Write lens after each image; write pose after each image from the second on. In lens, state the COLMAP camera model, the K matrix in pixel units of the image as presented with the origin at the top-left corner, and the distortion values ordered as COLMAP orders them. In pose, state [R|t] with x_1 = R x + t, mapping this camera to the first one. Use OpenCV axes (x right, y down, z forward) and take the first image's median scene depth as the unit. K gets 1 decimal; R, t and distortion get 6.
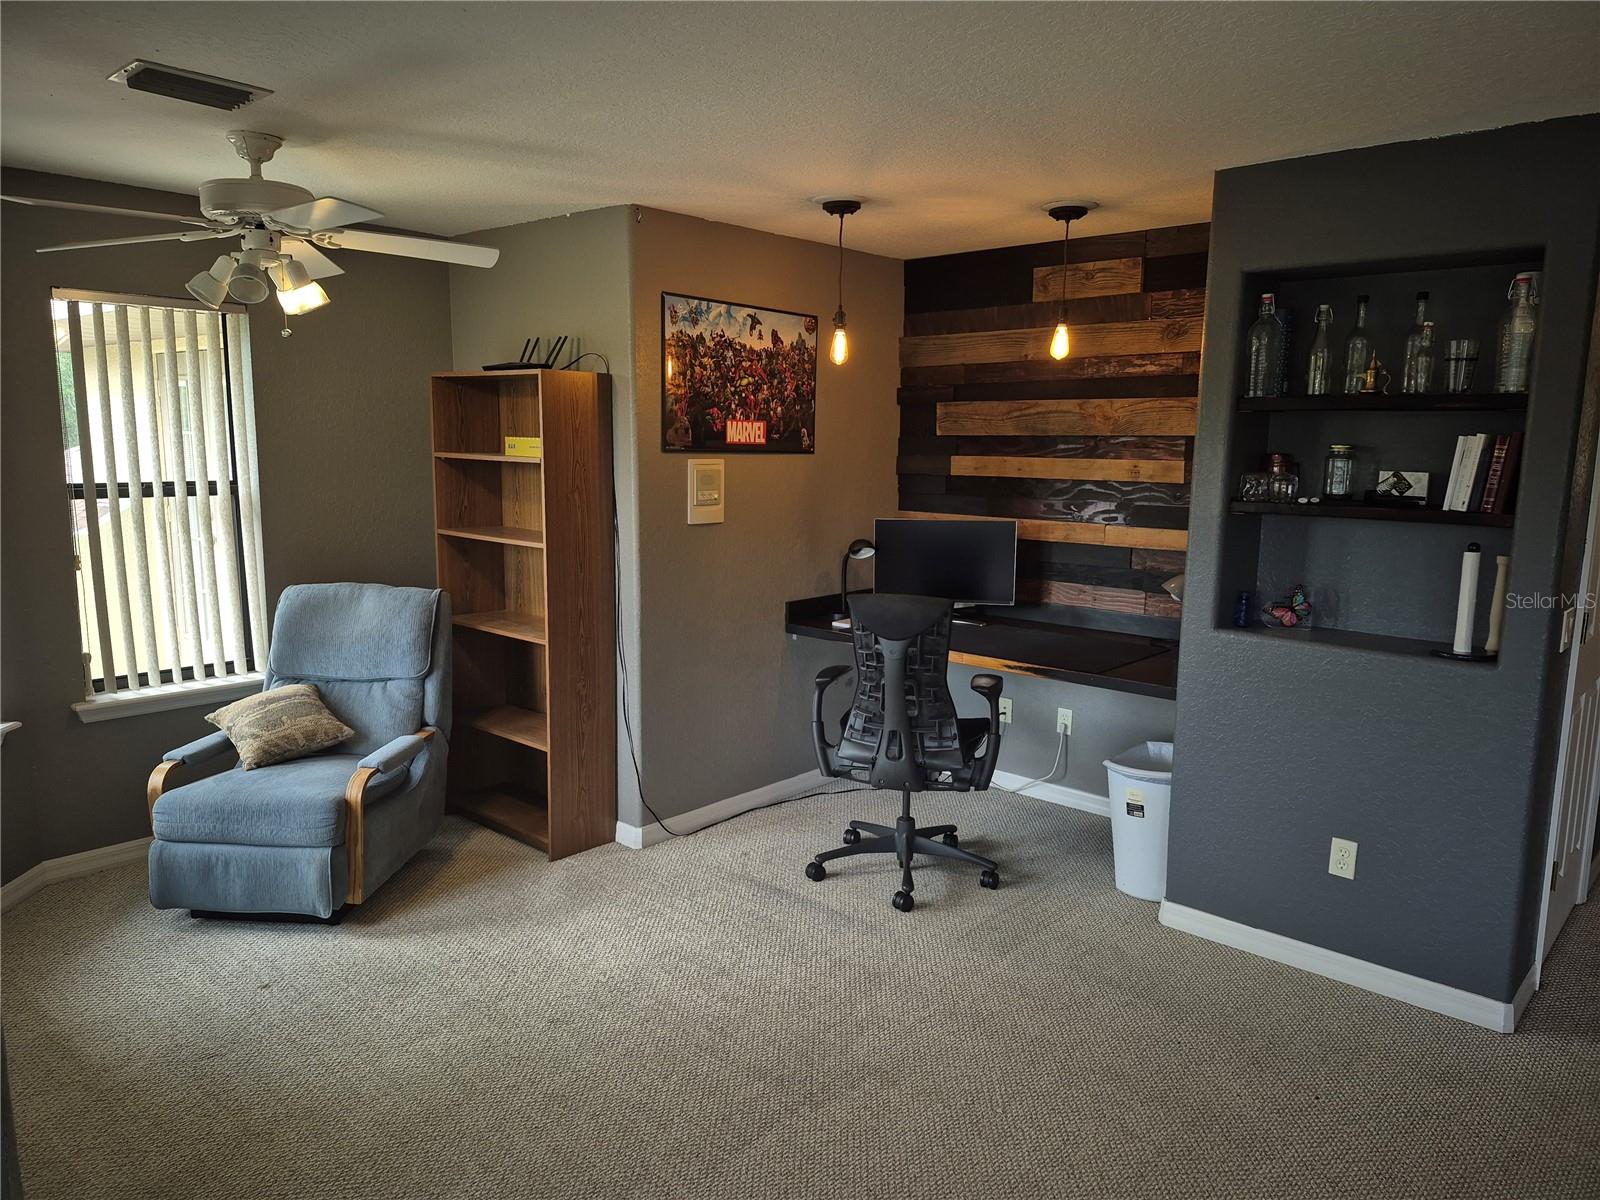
lens RADIAL K [[1111.1, 0, 800.0], [0, 1111.1, 600.0], [0, 0, 1]] dist [0.101722, -0.105976]
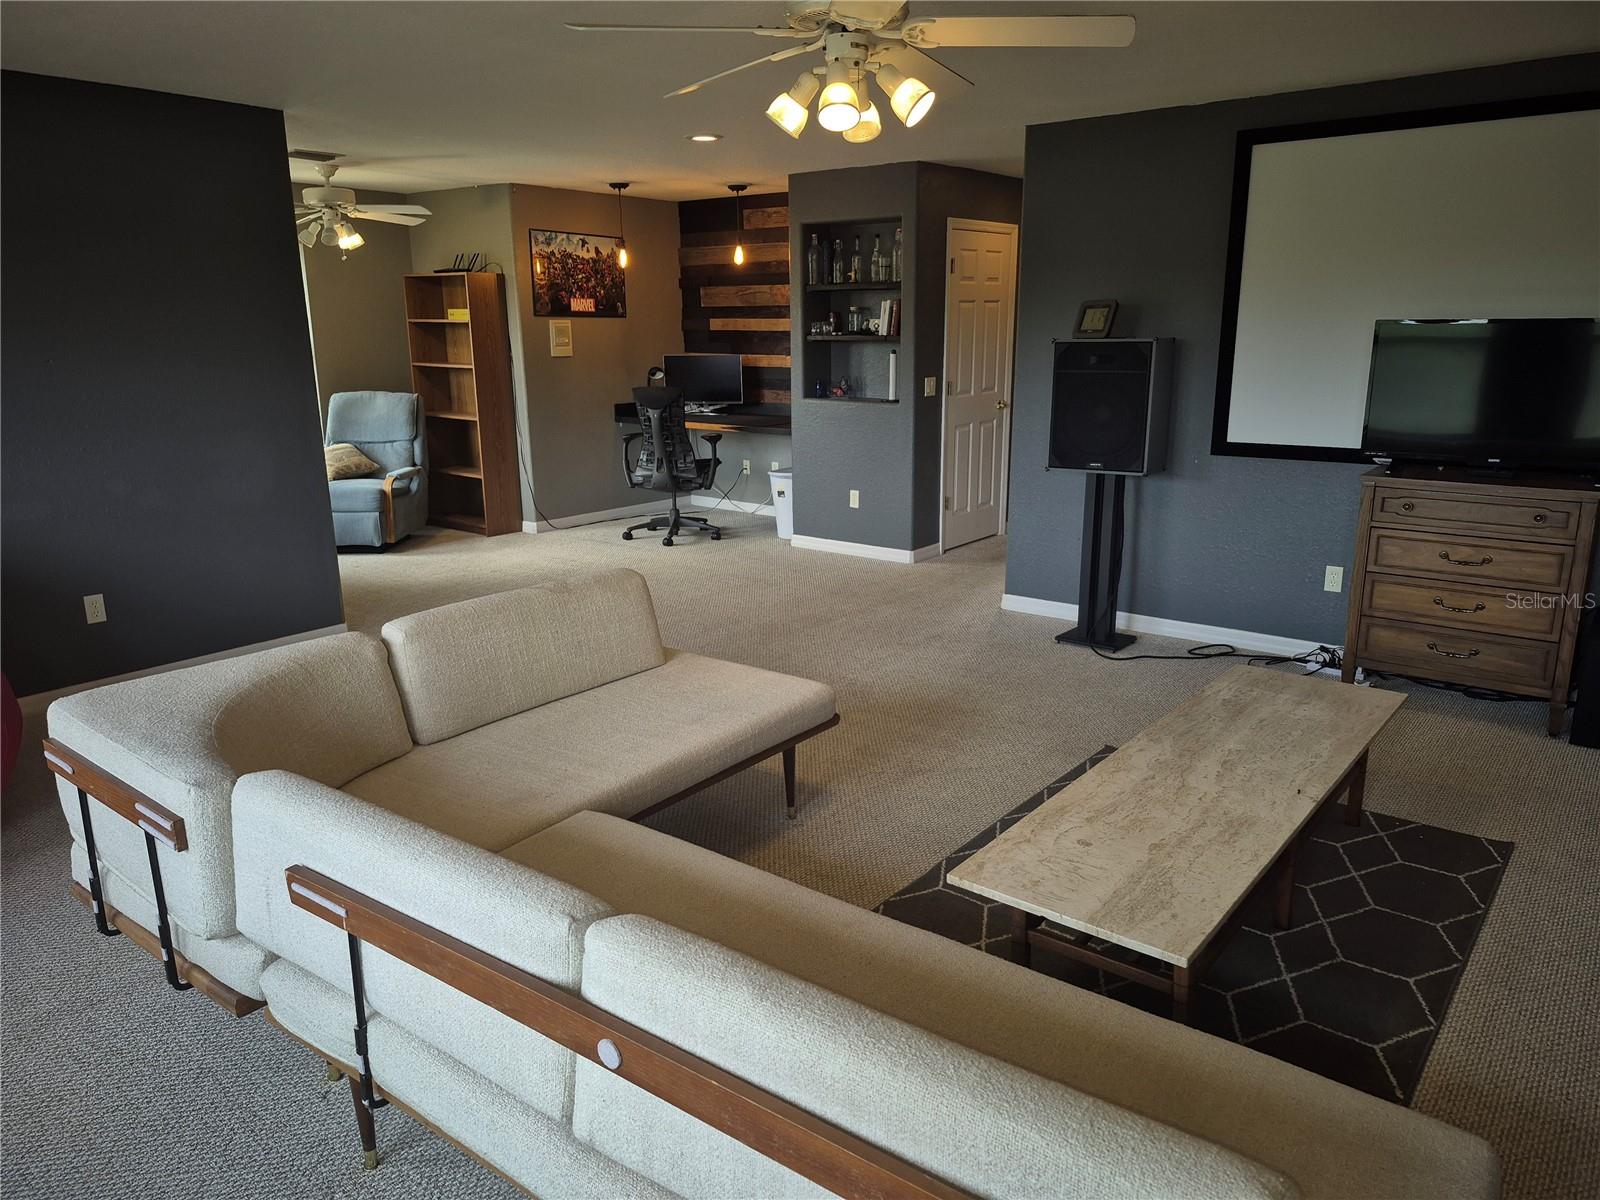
lens RADIAL K [[1116.7, 0, 816.9], [0, 1116.7, 601.0], [0, 0, 1]] dist [0.078894, -0.104185]
pose [[0.996898, -0.035113, 0.070438, 0.198321], [0.027947, 0.994569, 0.100262, 0.165836], [-0.073576, -0.097982, 0.992465, -0.951991]]
